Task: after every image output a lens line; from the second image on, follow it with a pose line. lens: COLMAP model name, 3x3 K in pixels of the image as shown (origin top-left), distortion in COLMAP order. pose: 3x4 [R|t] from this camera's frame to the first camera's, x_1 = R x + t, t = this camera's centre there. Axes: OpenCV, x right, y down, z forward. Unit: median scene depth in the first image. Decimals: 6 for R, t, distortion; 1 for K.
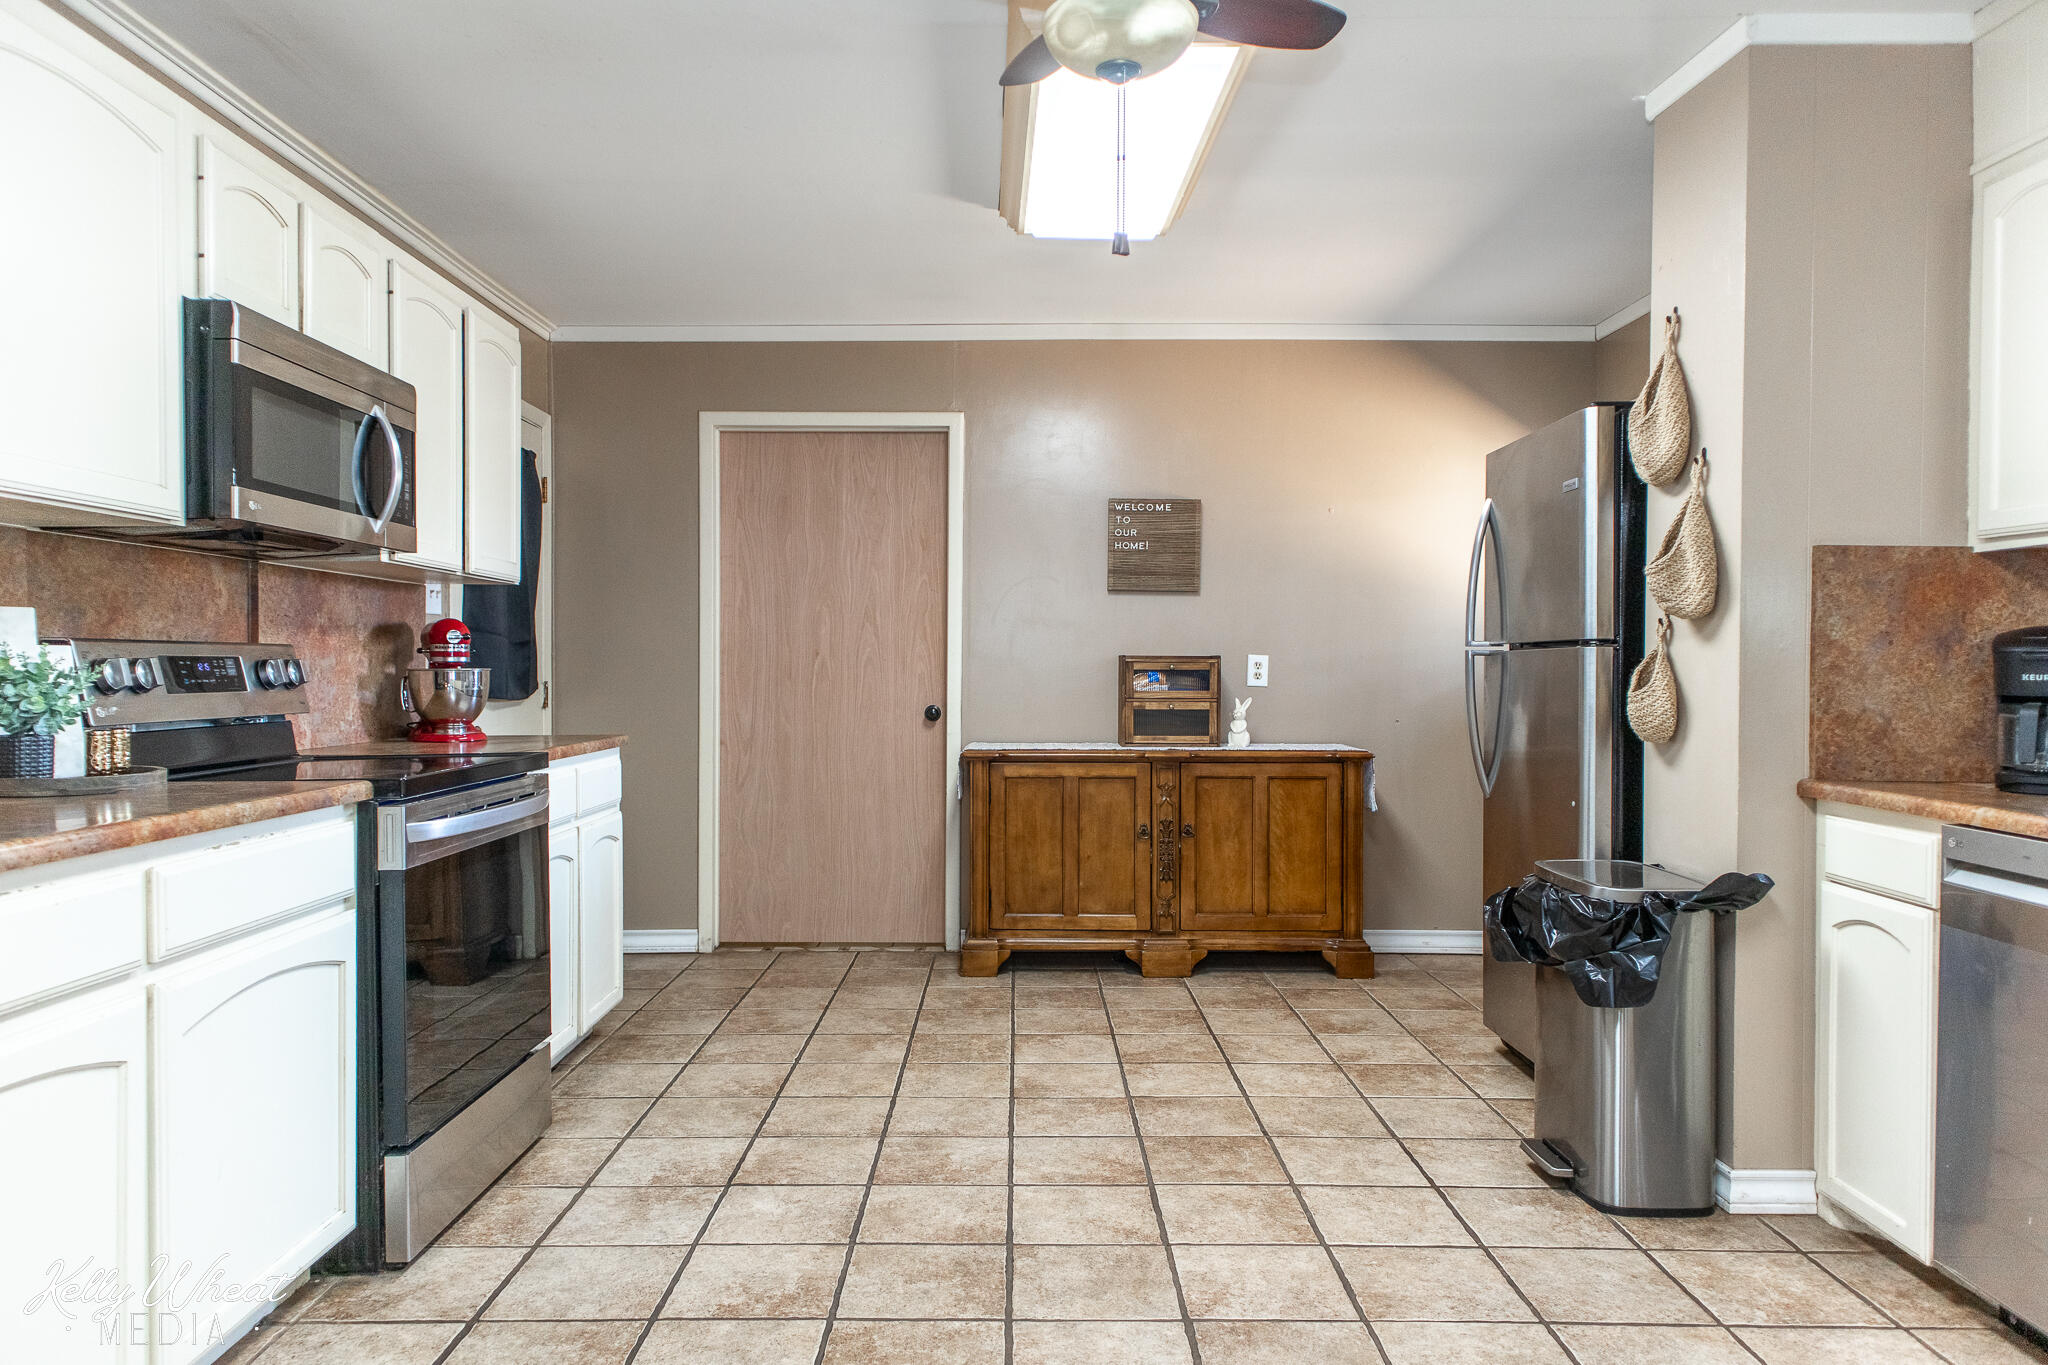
lens RADIAL K [[1379.5, 0, 1022.1], [0, 1379.5, 686.3], [0, 0, 1]] dist [0.053010, -0.033233]
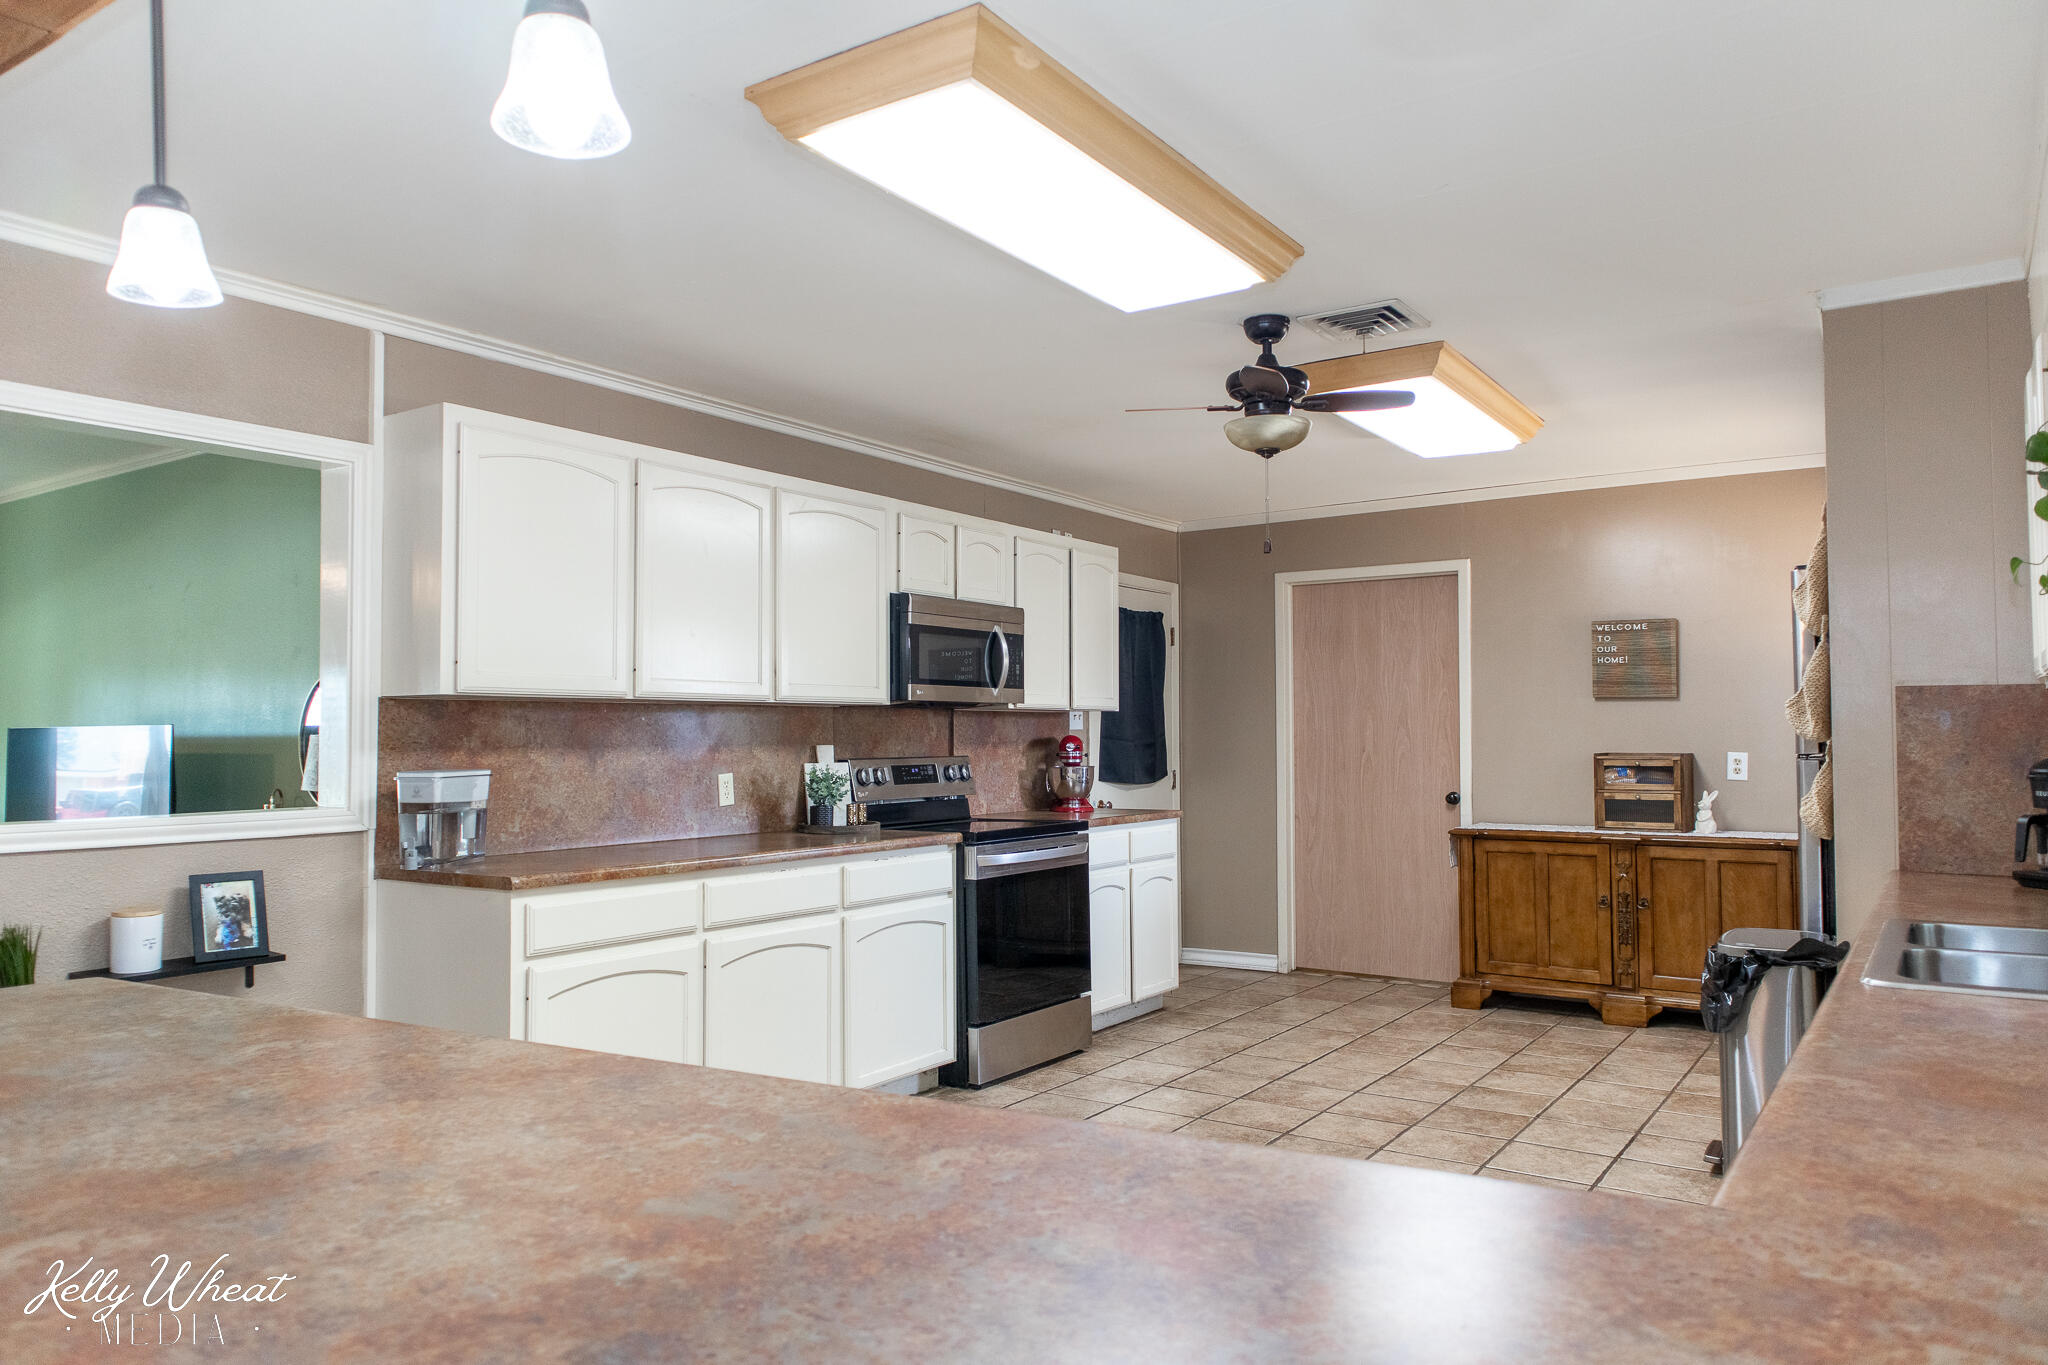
lens RADIAL K [[1385.5, 0, 1014.9], [0, 1385.5, 708.2], [0, 0, 1]] dist [0.002003, -0.003096]
pose [[0.820669, -0.017388, -0.571140, 0.415833], [-0.002236, 0.999432, -0.033640, -0.024003], [0.571400, 0.028884, 0.820163, -0.325573]]
